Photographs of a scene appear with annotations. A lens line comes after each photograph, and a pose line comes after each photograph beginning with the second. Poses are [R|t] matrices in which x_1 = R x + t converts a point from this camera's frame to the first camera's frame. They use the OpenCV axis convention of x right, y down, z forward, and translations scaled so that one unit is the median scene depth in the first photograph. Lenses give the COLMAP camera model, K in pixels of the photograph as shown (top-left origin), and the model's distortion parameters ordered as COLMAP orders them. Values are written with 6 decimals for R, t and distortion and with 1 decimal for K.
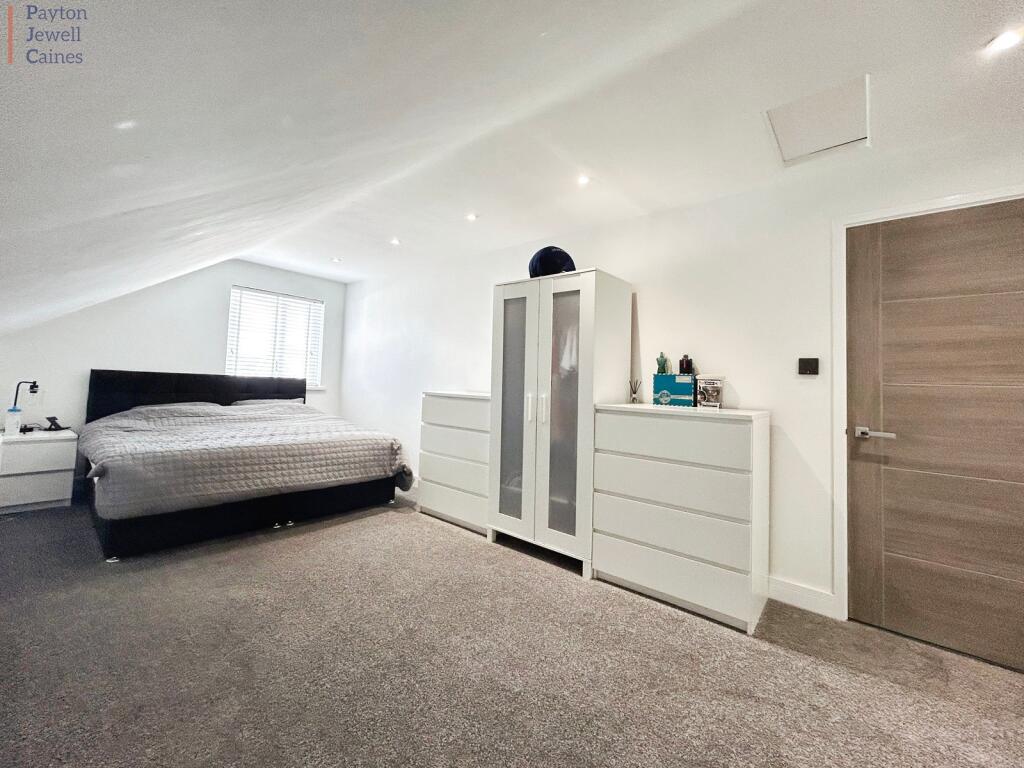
lens RADIAL K [[415.9, 0, 512.8], [0, 415.9, 365.2], [0, 0, 1]] dist [0.000366, 0.000044]
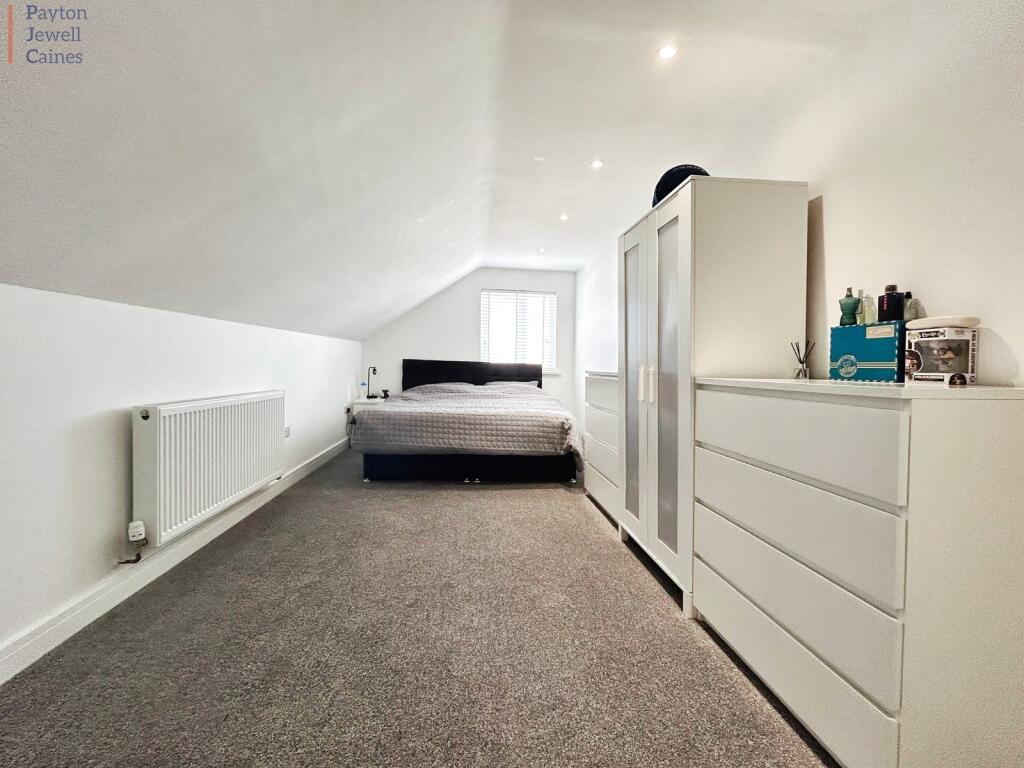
lens RADIAL K [[414.0, 0, 511.4], [0, 414.0, 384.5], [0, 0, 1]] dist [0.000337, 0.000027]
pose [[0.722330, 0.009347, -0.691485, 0.369956], [0.034755, 0.998154, 0.049797, 0.049770], [0.690675, -0.060003, 0.720672, 0.234933]]
